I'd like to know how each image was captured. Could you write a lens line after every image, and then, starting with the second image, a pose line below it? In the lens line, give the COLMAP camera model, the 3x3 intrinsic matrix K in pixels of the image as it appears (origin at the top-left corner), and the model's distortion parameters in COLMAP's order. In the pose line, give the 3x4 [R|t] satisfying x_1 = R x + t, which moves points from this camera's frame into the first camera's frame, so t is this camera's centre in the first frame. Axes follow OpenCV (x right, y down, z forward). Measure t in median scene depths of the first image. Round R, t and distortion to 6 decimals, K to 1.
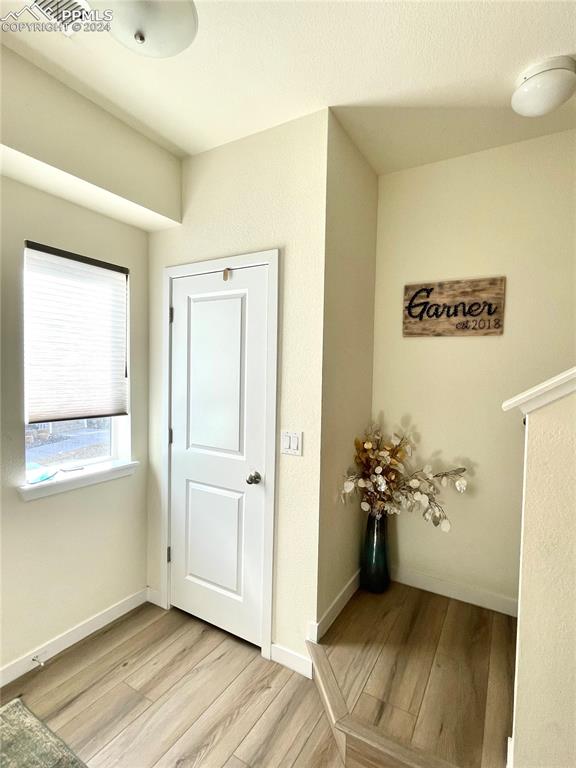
lens RADIAL K [[384.9, 0, 287.6], [0, 384.9, 386.2], [0, 0, 1]] dist [-0.004846, 0.000737]
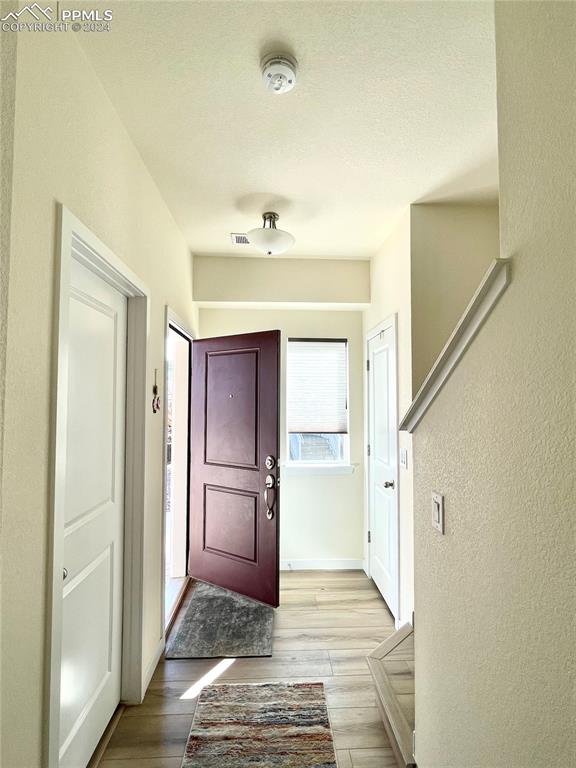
lens RADIAL K [[384.9, 0, 293.2], [0, 384.9, 385.1], [0, 0, 1]] dist [-0.004846, 0.000737]
pose [[0.550493, -0.054596, -0.833053, 0.821122], [-0.017204, 0.996906, -0.076703, 0.004619], [0.834663, 0.056556, 0.547850, -0.024622]]
